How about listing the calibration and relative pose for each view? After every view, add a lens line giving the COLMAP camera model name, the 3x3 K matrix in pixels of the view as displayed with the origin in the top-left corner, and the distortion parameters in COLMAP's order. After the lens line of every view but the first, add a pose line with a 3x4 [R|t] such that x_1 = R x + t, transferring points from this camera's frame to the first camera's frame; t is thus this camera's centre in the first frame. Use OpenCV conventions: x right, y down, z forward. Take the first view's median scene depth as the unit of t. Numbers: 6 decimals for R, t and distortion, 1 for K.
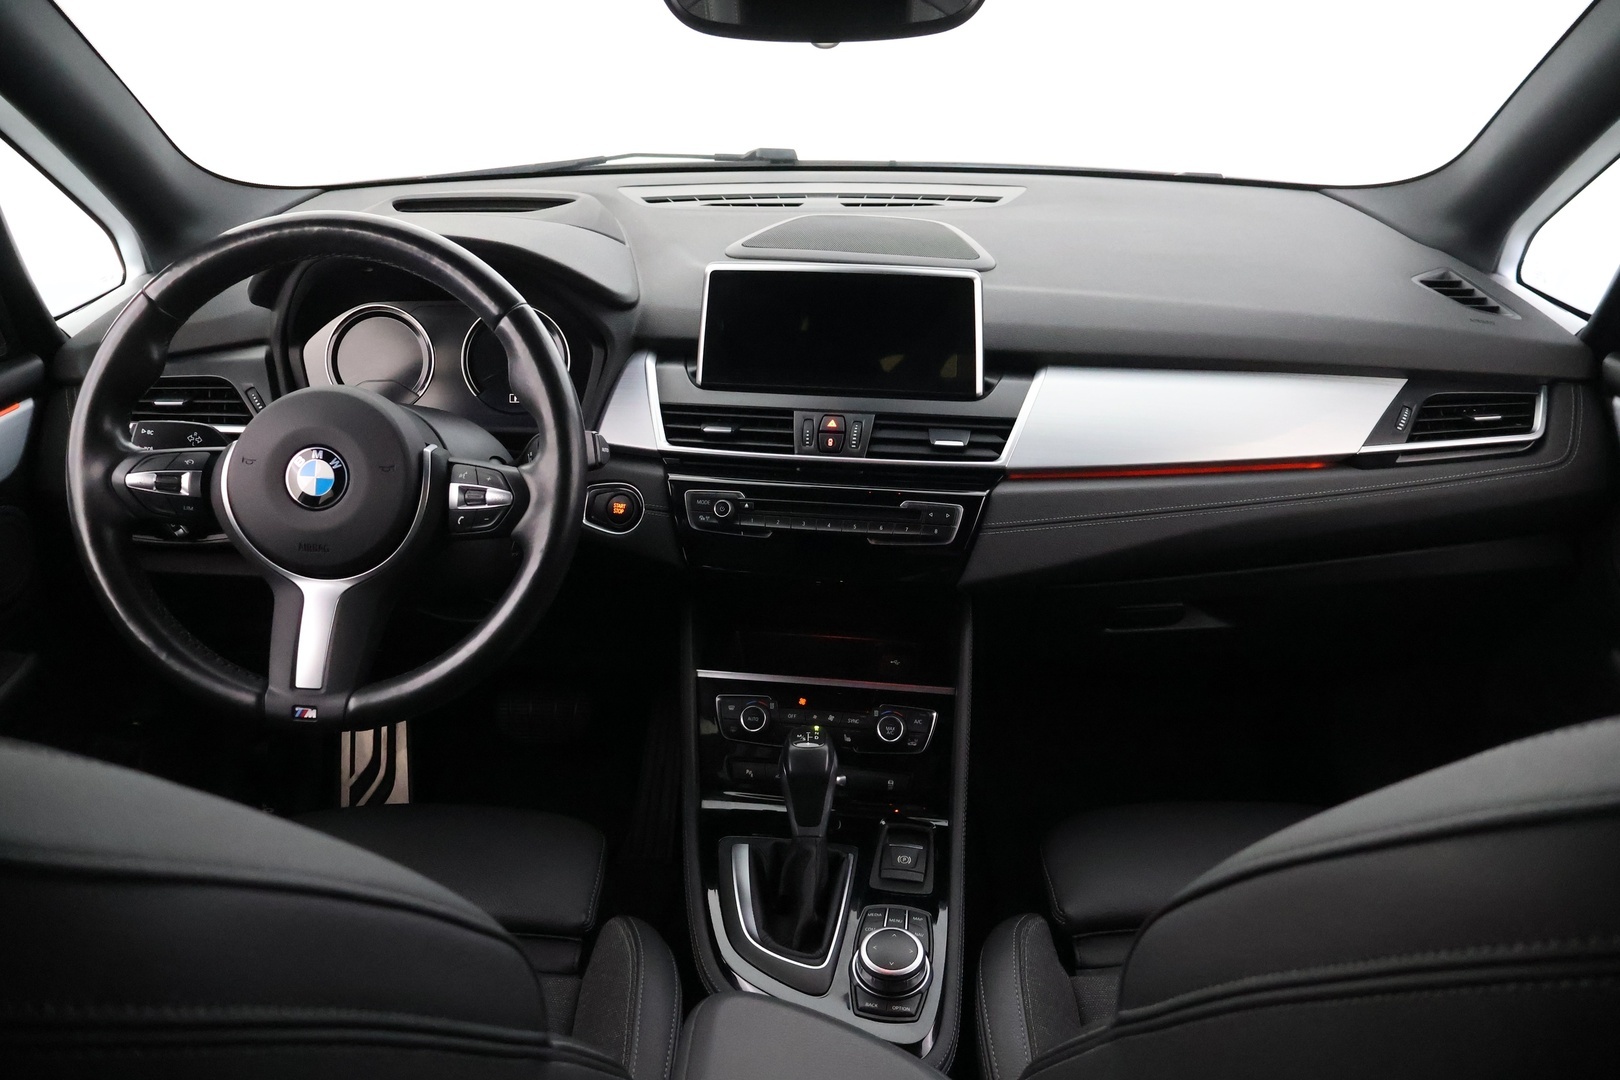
lens RADIAL K [[1352.2, 0, 810.0], [0, 1352.2, 540.0], [0, 0, 1]] dist [-0.005168, -0.004139]
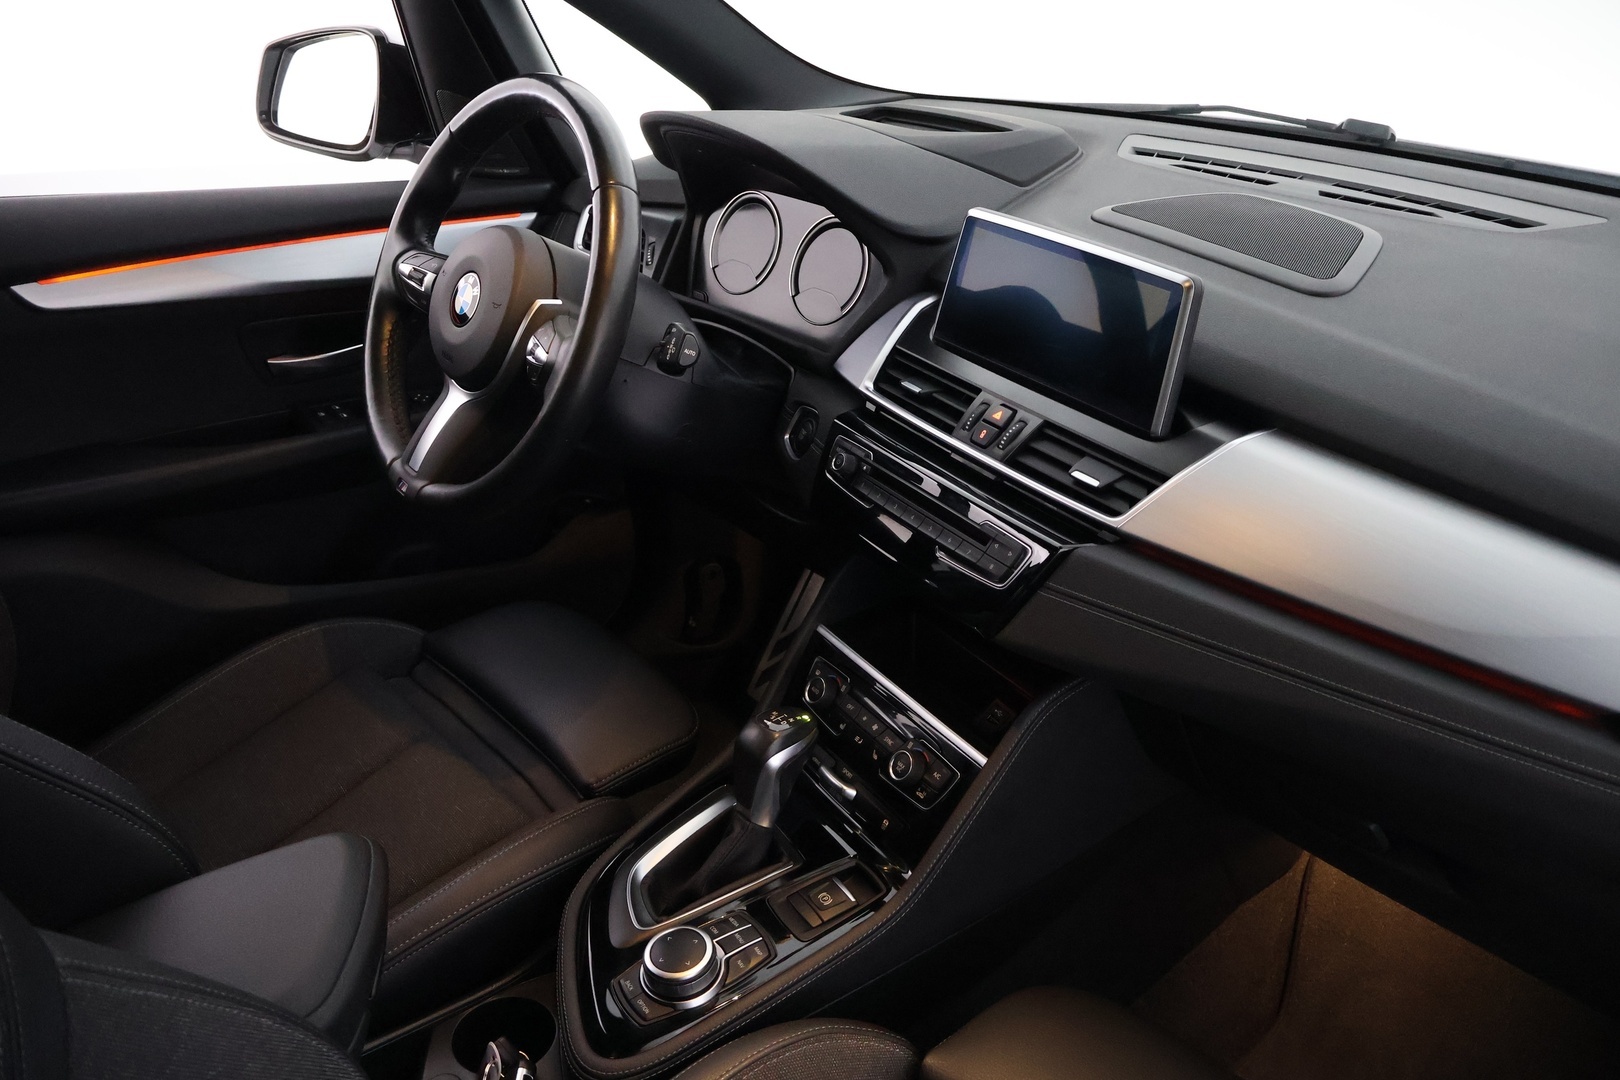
lens RADIAL K [[1352.2, 0, 810.0], [0, 1352.2, 540.0], [0, 0, 1]] dist [-0.005168, -0.004139]
pose [[0.643471, 0.347945, -0.681820, 0.537841], [-0.331209, 0.929581, 0.161801, -0.109496], [0.690105, 0.121711, 0.713401, 0.319093]]
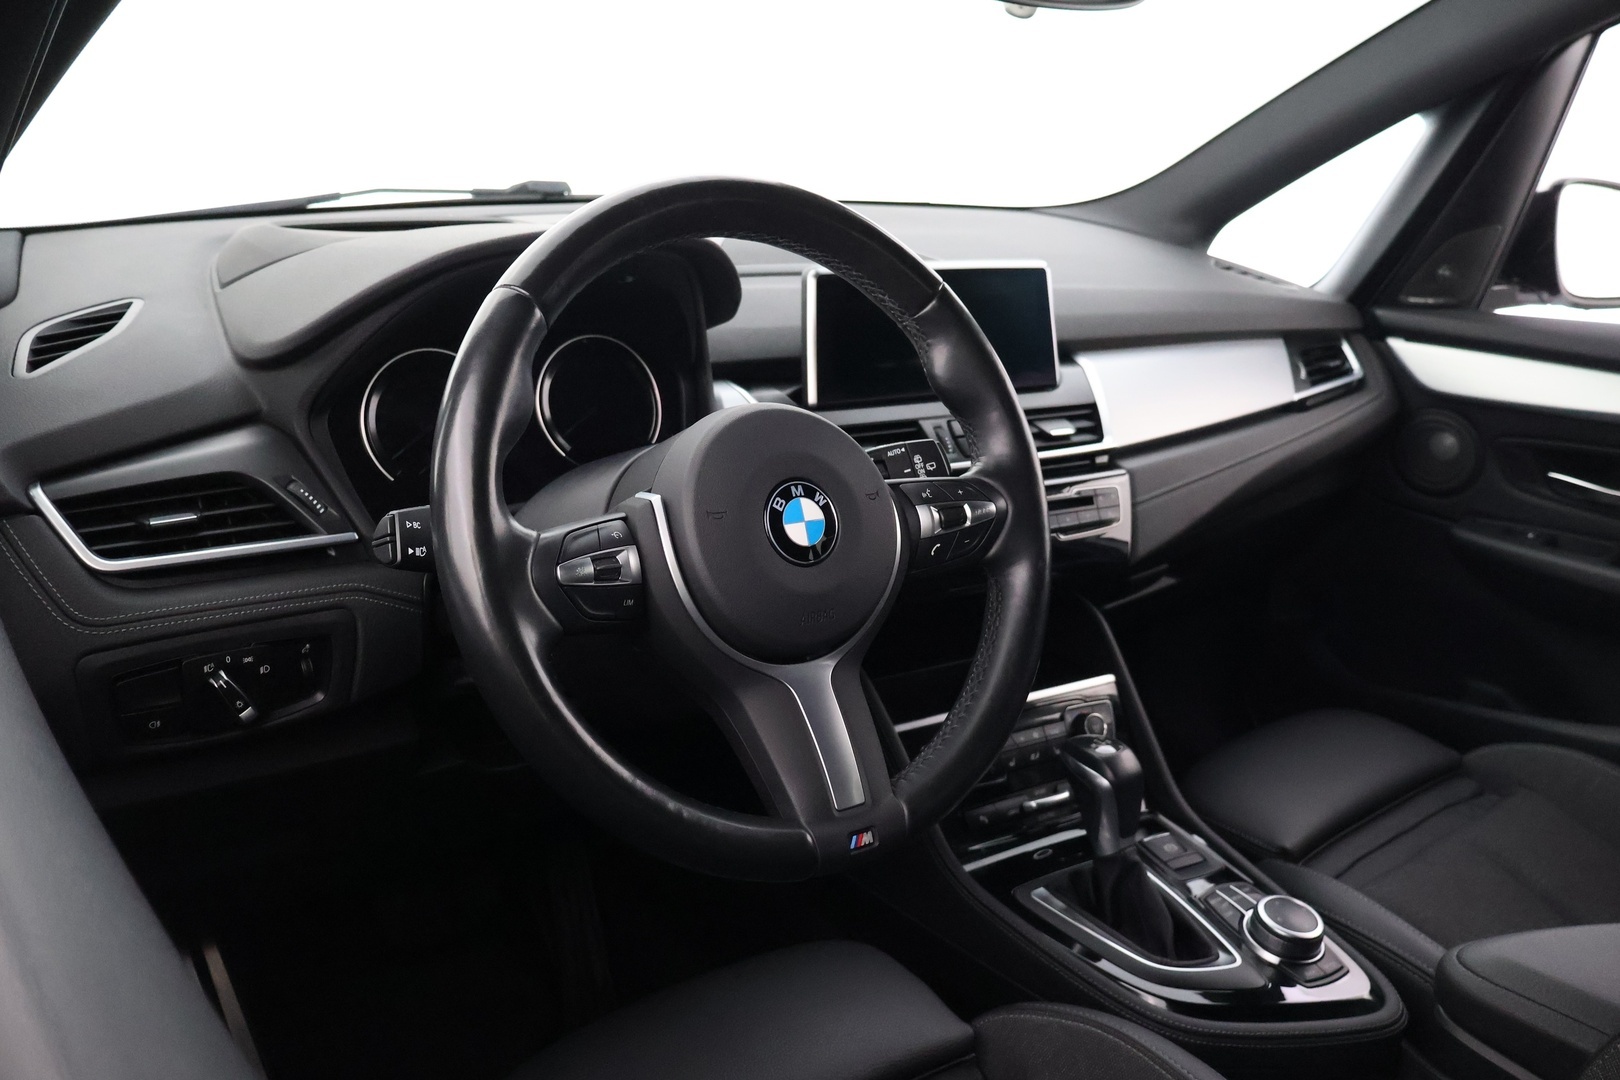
lens RADIAL K [[1369.9, 0, 810.0], [0, 1369.9, 540.0], [0, 0, 1]] dist [-0.007970, 0.003971]
pose [[0.772228, -0.162808, 0.614132, -0.649143], [0.216950, 0.976082, -0.014037, -0.019914], [-0.597157, 0.144076, 0.789079, 0.324562]]
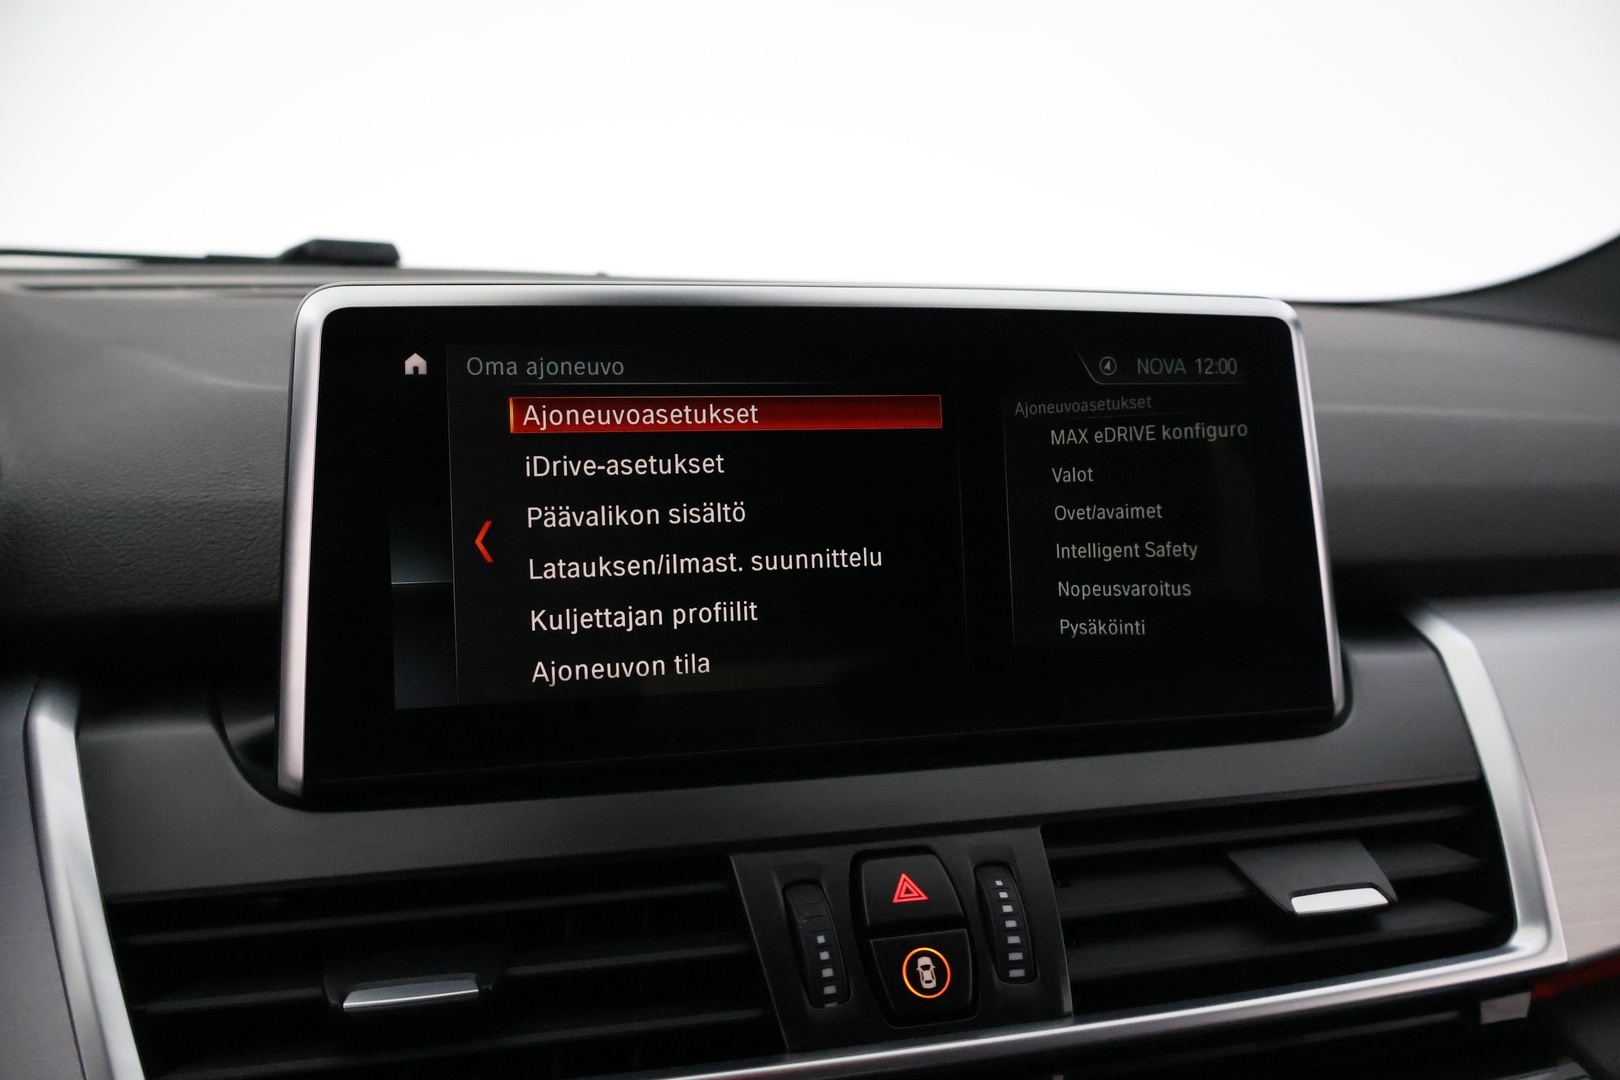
lens RADIAL K [[1369.9, 0, 810.0], [0, 1369.9, 540.0], [0, 0, 1]] dist [-0.007970, 0.003971]
pose [[0.921168, -0.054316, 0.385357, -0.089663], [0.149093, 0.963917, -0.220533, -0.093423], [-0.359474, 0.260602, 0.896028, 0.759153]]
